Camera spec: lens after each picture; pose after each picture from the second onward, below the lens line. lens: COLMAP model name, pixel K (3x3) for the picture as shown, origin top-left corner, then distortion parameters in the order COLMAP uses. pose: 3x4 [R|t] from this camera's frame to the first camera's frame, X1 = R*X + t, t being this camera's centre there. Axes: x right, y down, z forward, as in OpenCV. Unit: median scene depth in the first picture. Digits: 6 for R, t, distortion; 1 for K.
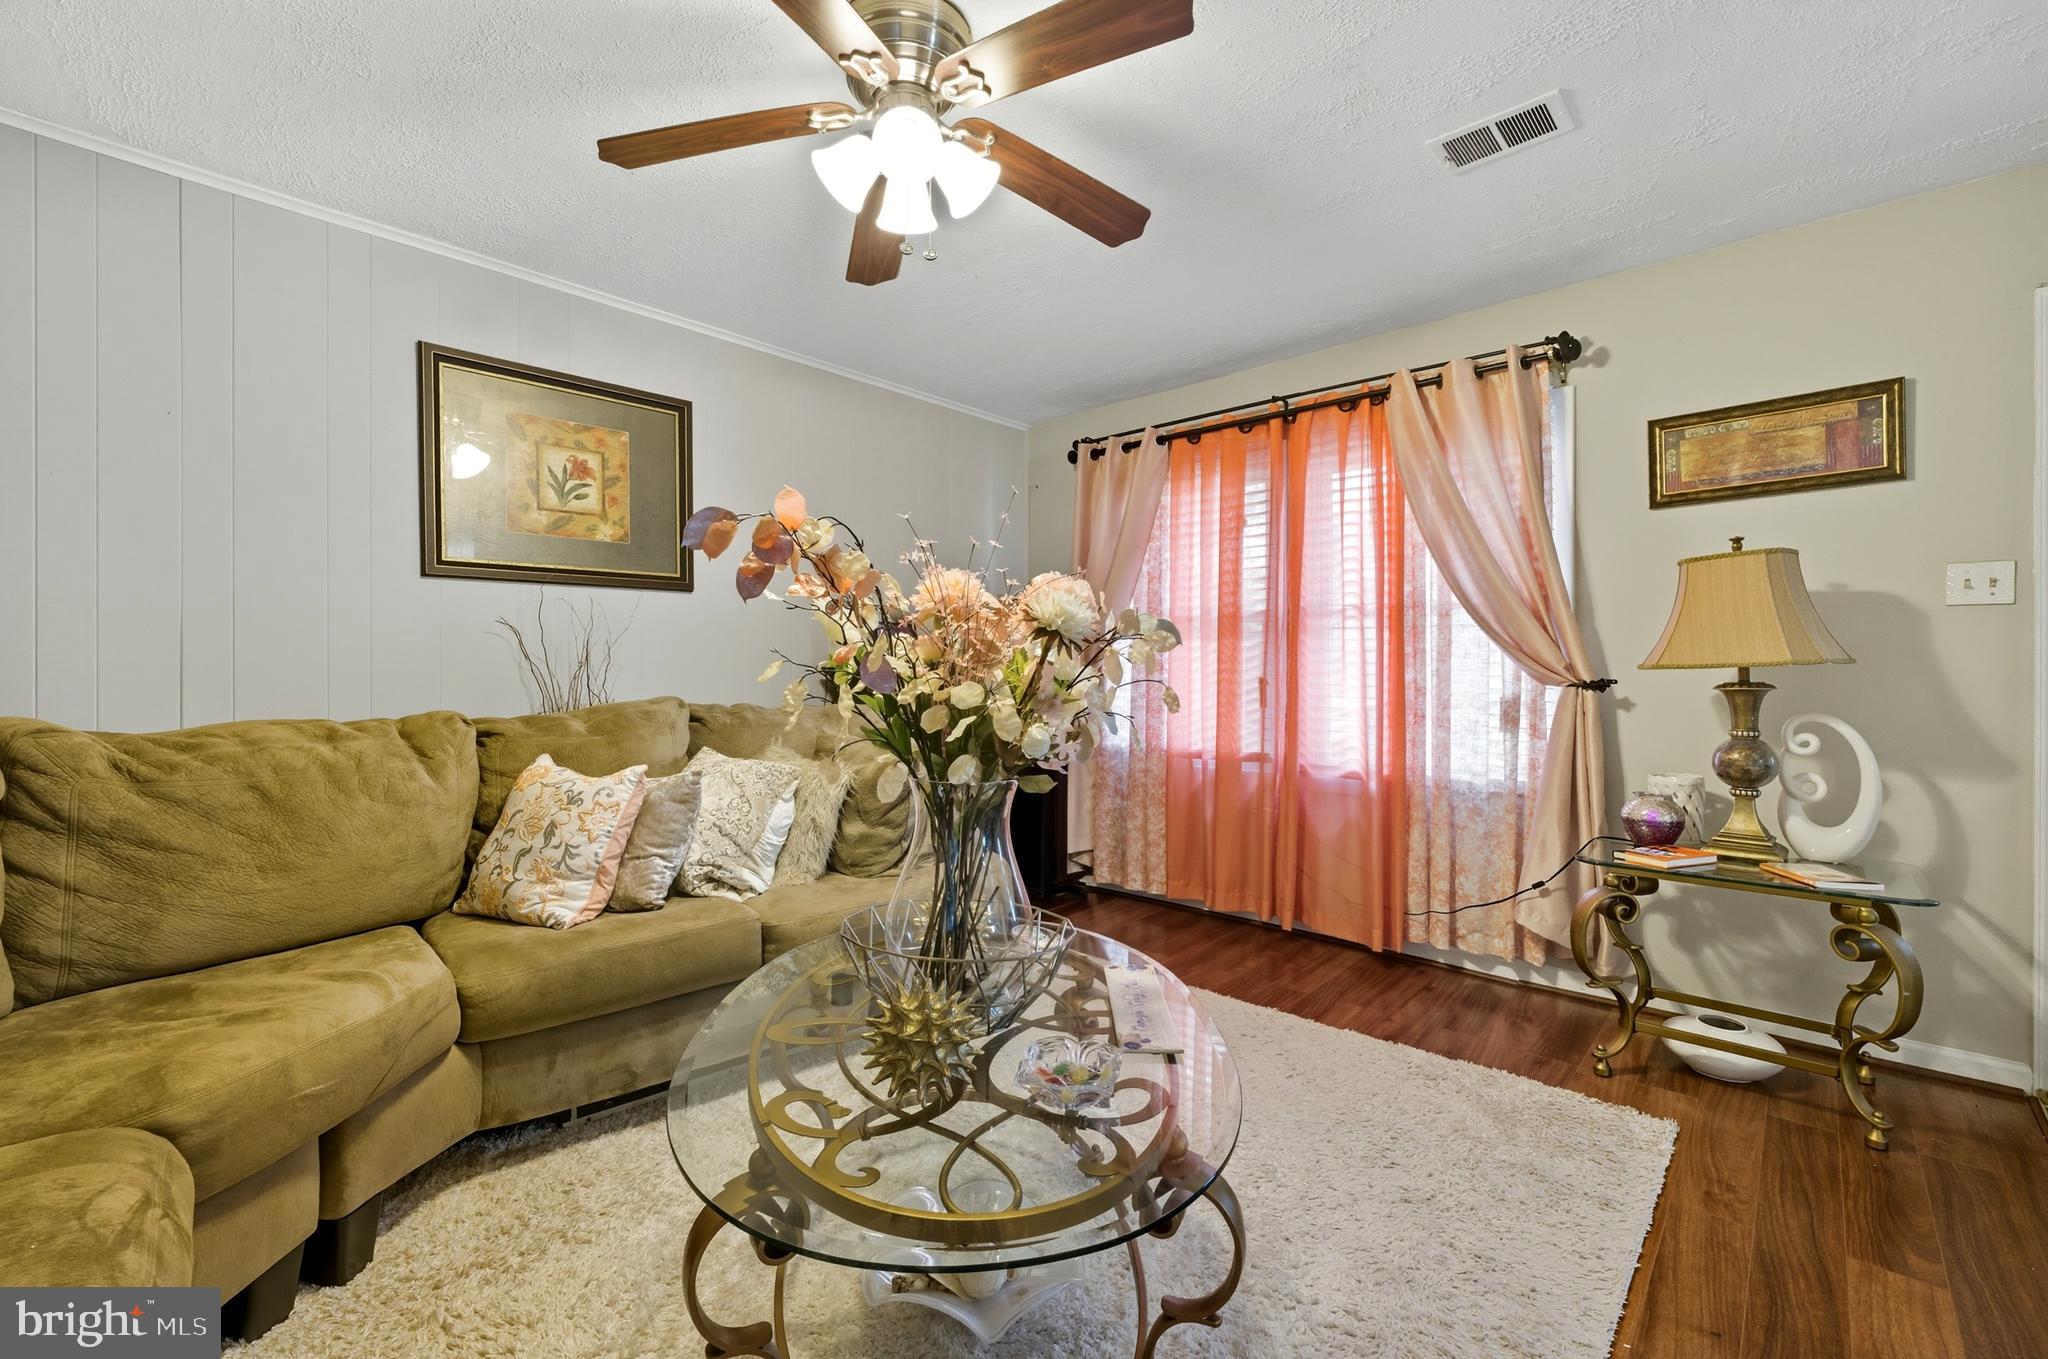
lens RADIAL K [[880.5, 0, 1019.5], [0, 880.5, 679.1], [0, 0, 1]] dist [-0.009114, 0.003374]
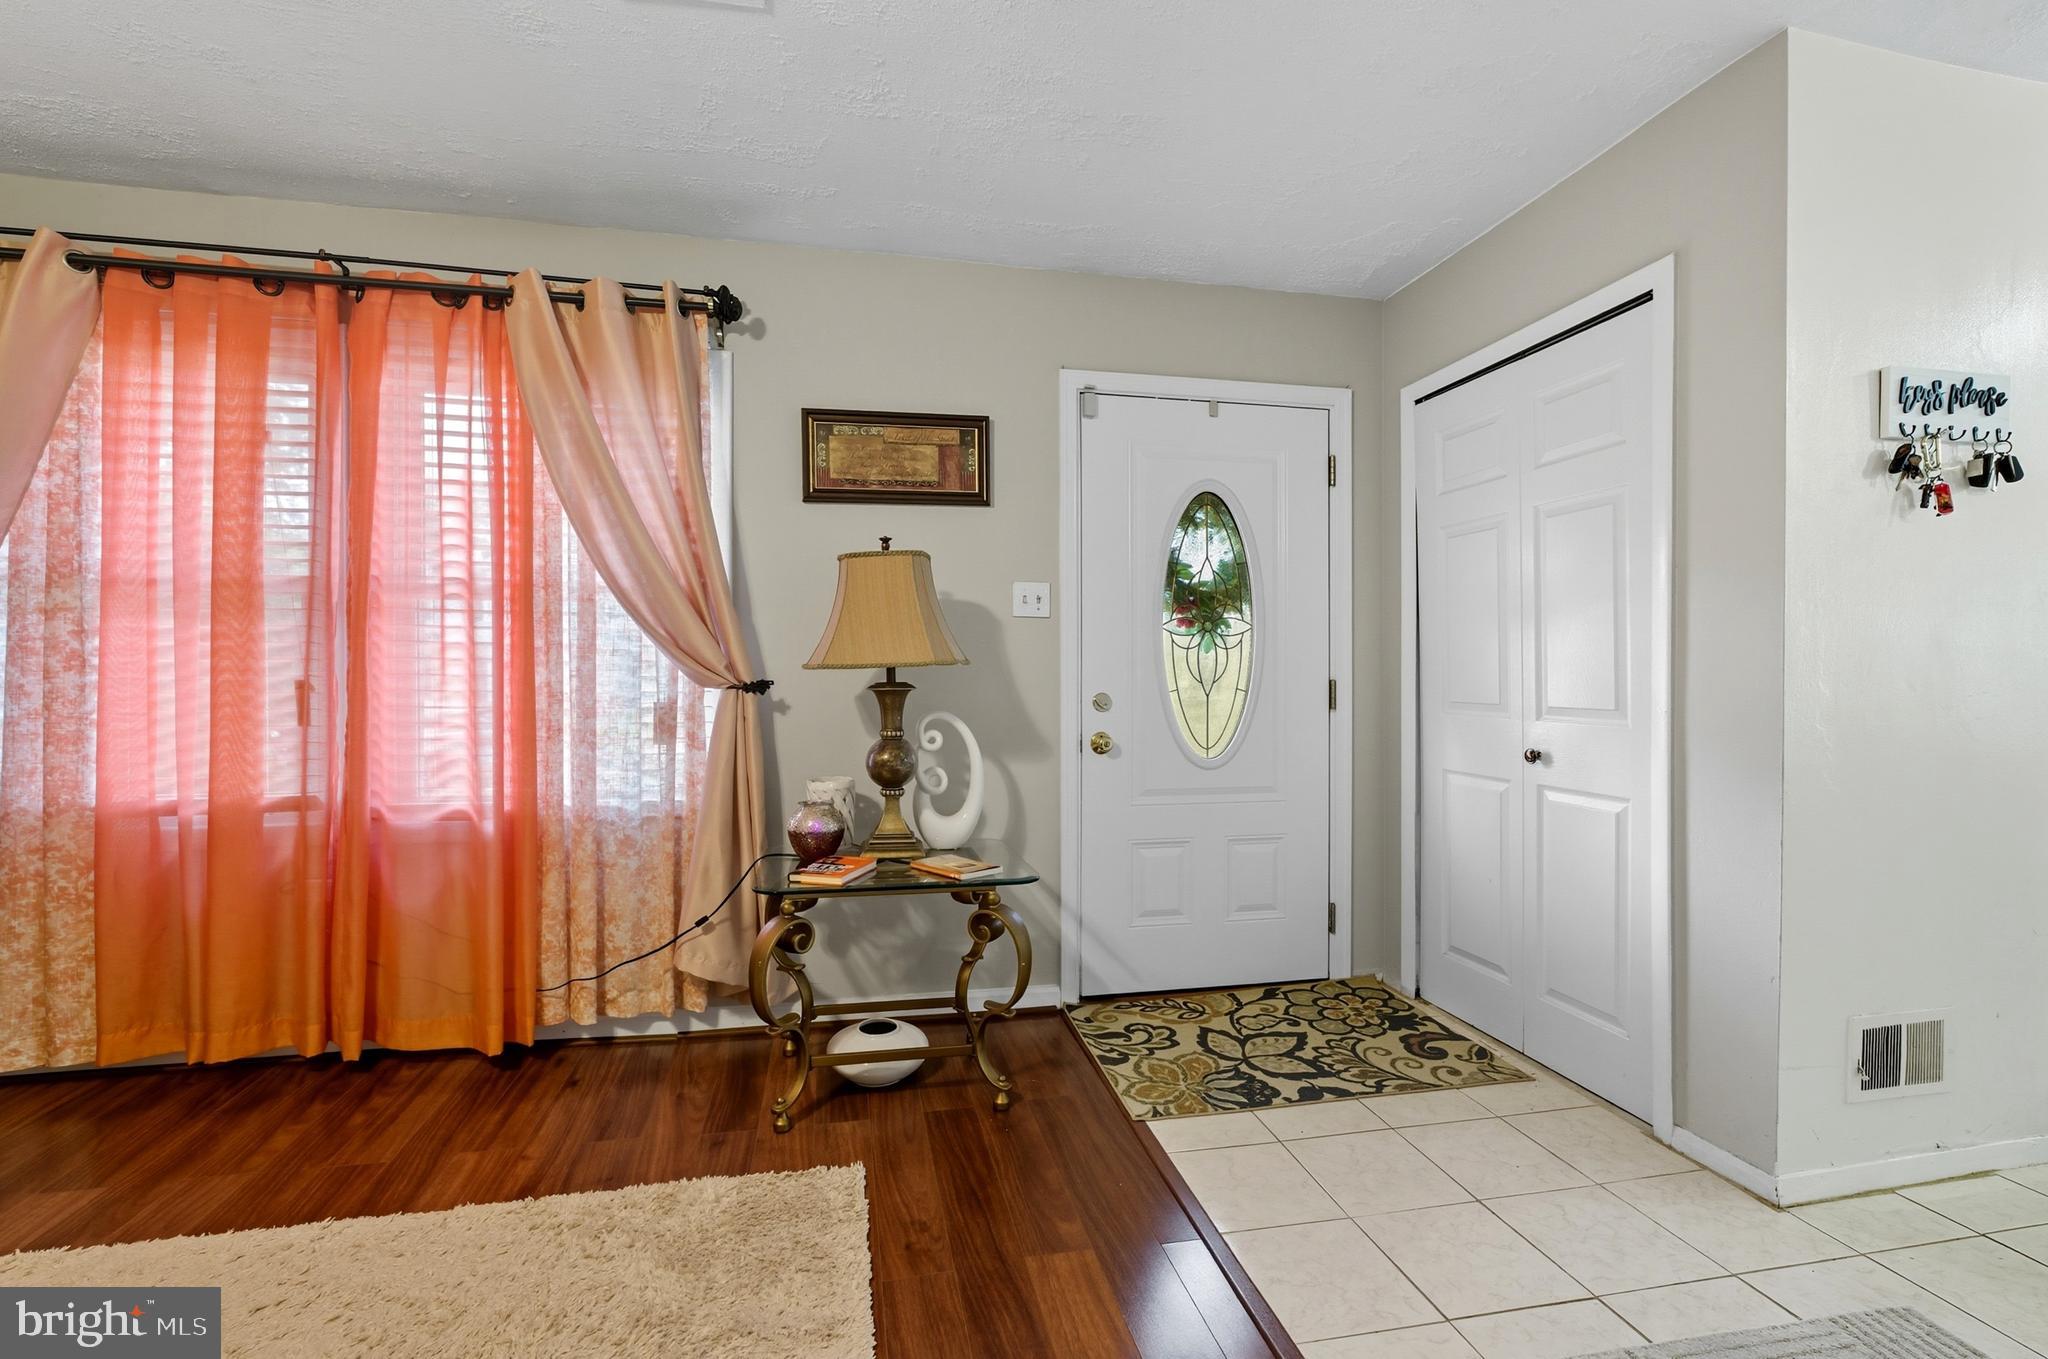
lens RADIAL K [[880.5, 0, 1018.9], [0, 880.5, 675.8], [0, 0, 1]] dist [-0.009114, 0.003374]
pose [[0.584743, -0.003470, 0.811211, 0.074019], [0.005513, 0.999985, 0.000304, -0.002872], [-0.811200, 0.004295, 0.584753, 0.235937]]
